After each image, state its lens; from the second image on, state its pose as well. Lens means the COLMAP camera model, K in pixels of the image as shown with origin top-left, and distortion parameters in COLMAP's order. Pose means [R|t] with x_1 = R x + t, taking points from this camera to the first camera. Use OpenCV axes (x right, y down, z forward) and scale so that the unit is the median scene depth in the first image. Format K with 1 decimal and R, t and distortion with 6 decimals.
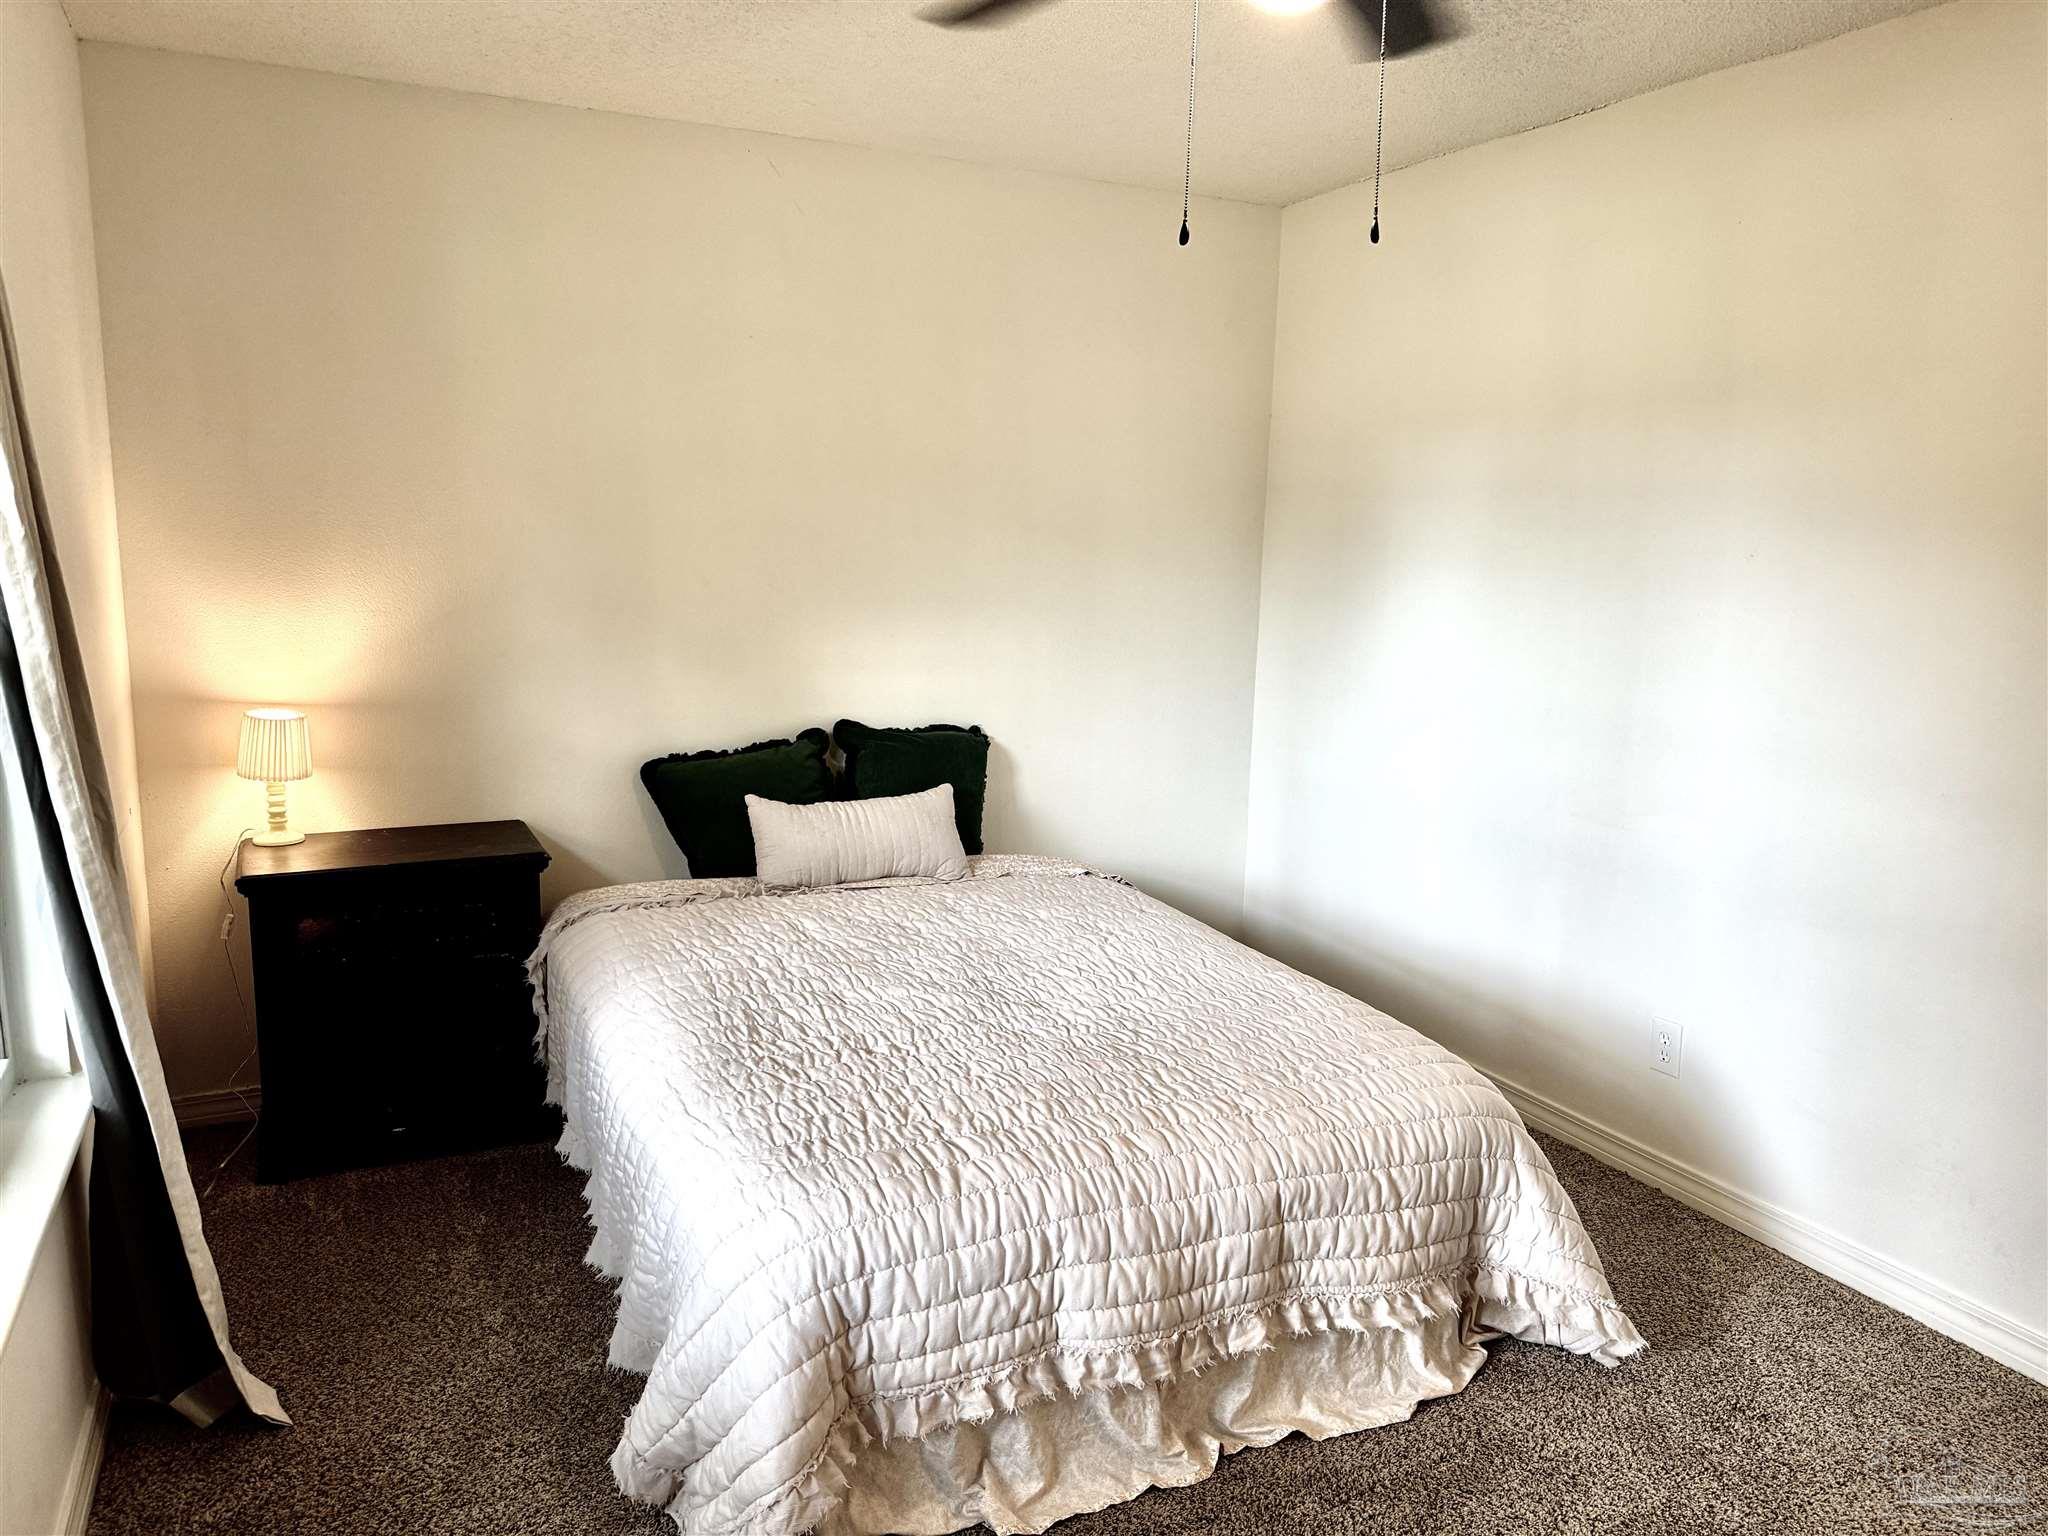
lens RADIAL K [[1394.6, 0, 1024.0], [0, 1394.6, 768.0], [0, 0, 1]] dist [-0.031031, -0.003725]
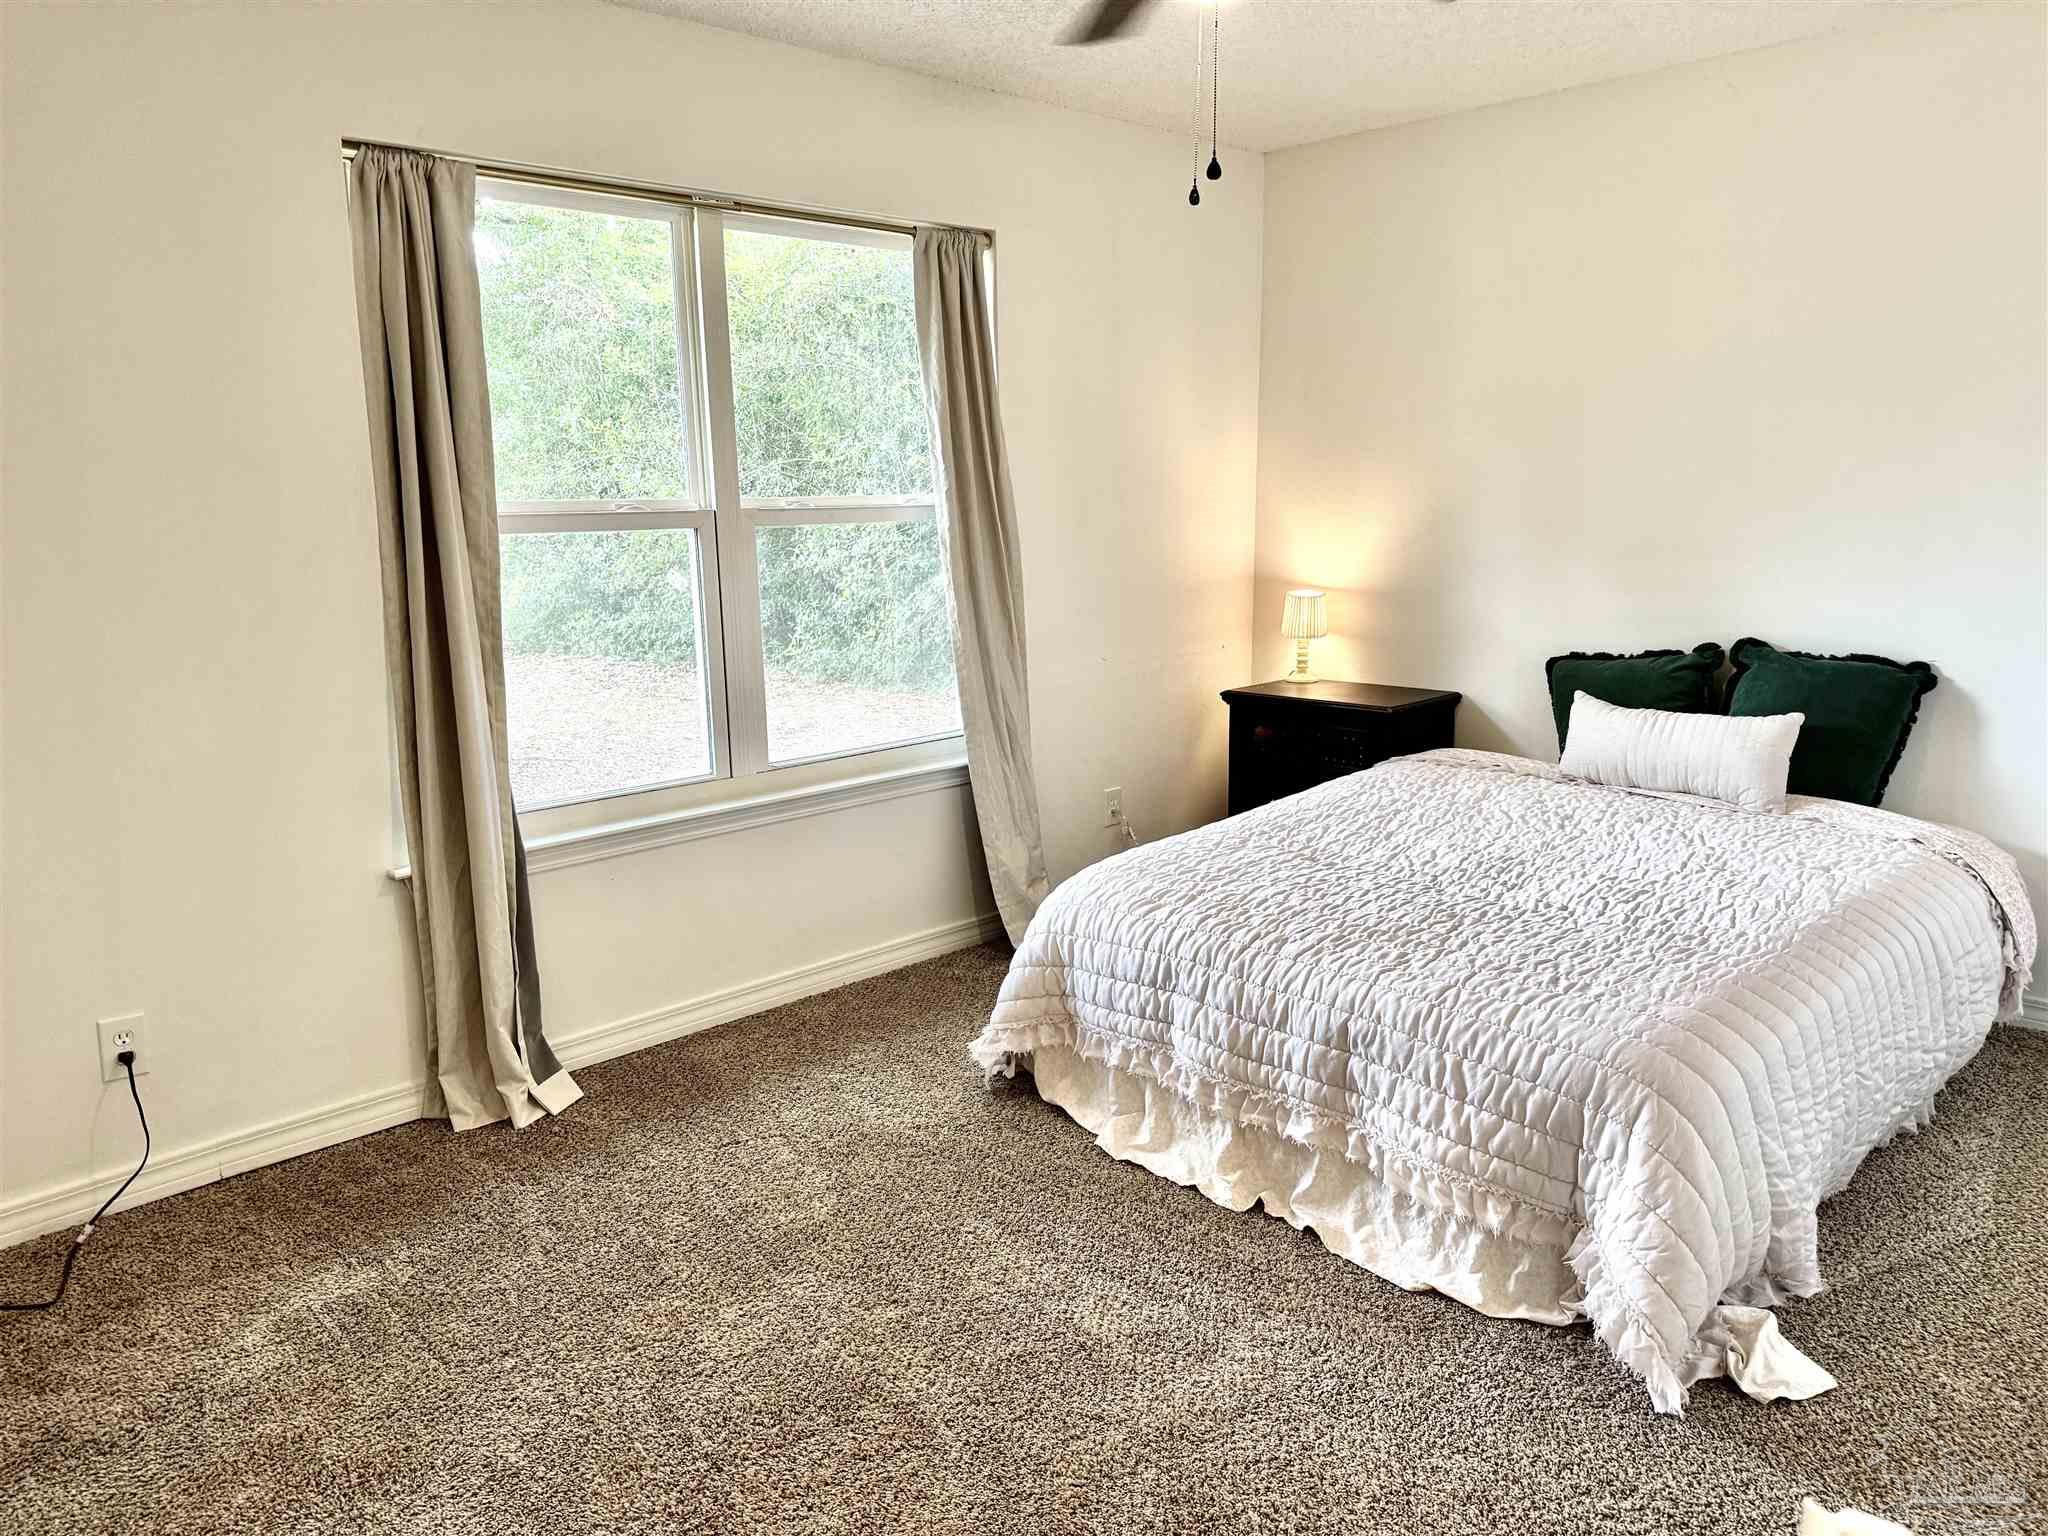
lens RADIAL K [[1394.6, 0, 1024.0], [0, 1394.6, 768.0], [0, 0, 1]] dist [-0.031031, -0.003725]
pose [[0.315721, 0.162539, -0.934827, 1.110392], [-0.124096, 0.983830, 0.129147, -0.011988], [0.940702, 0.075234, 0.330786, 0.360272]]
